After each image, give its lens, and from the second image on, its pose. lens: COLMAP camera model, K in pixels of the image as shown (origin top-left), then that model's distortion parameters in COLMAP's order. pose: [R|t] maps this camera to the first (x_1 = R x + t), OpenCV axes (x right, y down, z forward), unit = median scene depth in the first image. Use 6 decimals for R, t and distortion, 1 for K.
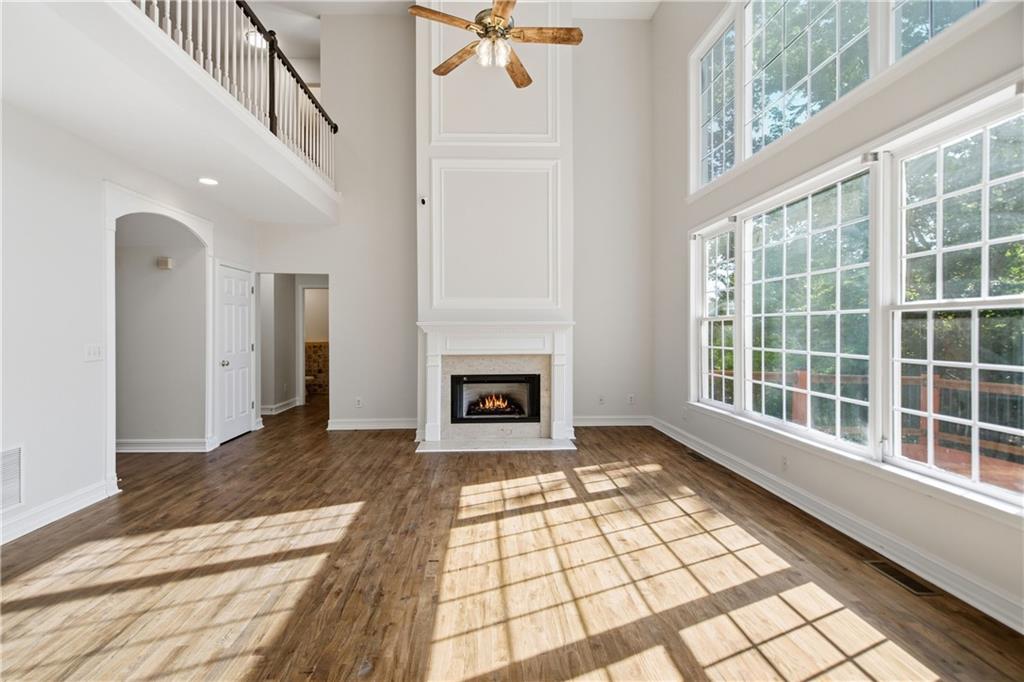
lens RADIAL K [[479.0, 0, 484.7], [0, 479.0, 334.2], [0, 0, 1]] dist [0.000617, -0.000323]
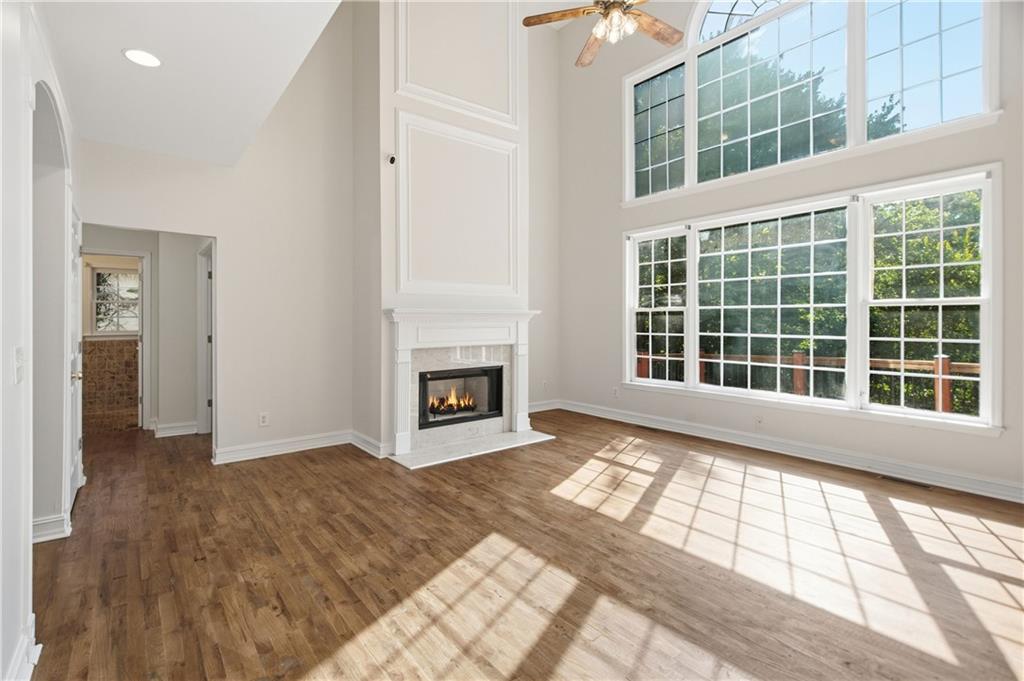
lens RADIAL K [[489.8, 0, 501.1], [0, 489.8, 324.4], [0, 0, 1]] dist [0.000954, 0.000103]
pose [[0.806510, -0.004549, 0.591203, -0.675047], [0.005035, 0.999987, 0.000827, 0.001681], [-0.591199, 0.002310, 0.806522, 0.320271]]
